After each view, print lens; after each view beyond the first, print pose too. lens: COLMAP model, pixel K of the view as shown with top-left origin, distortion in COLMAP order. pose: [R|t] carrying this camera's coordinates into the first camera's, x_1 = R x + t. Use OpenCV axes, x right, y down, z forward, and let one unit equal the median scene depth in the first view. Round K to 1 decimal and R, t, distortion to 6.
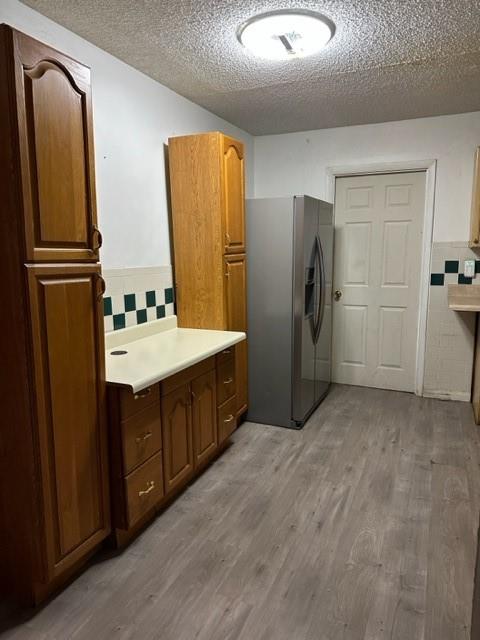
lens RADIAL K [[451.6, 0, 240.0], [0, 451.6, 320.0], [0, 0, 1]] dist [-0.000080, -0.000401]
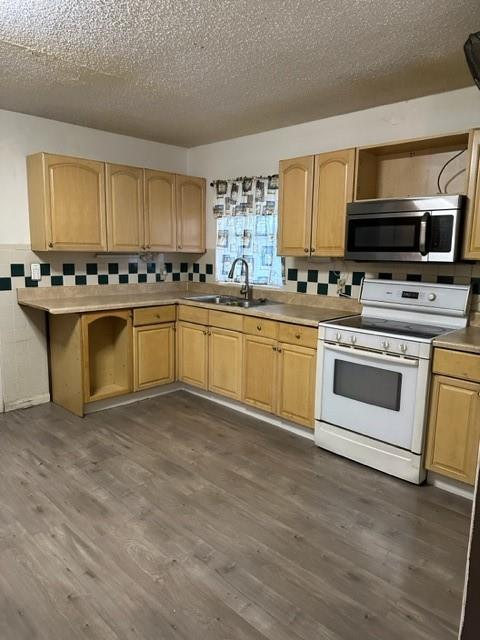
lens RADIAL K [[451.6, 0, 240.0], [0, 451.6, 320.0], [0, 0, 1]] dist [-0.000080, -0.000401]
pose [[0.363190, -0.129894, 0.922616, -0.384067], [0.124507, 0.988119, 0.090103, -0.059800], [-0.923359, 0.082148, 0.375048, 0.310670]]
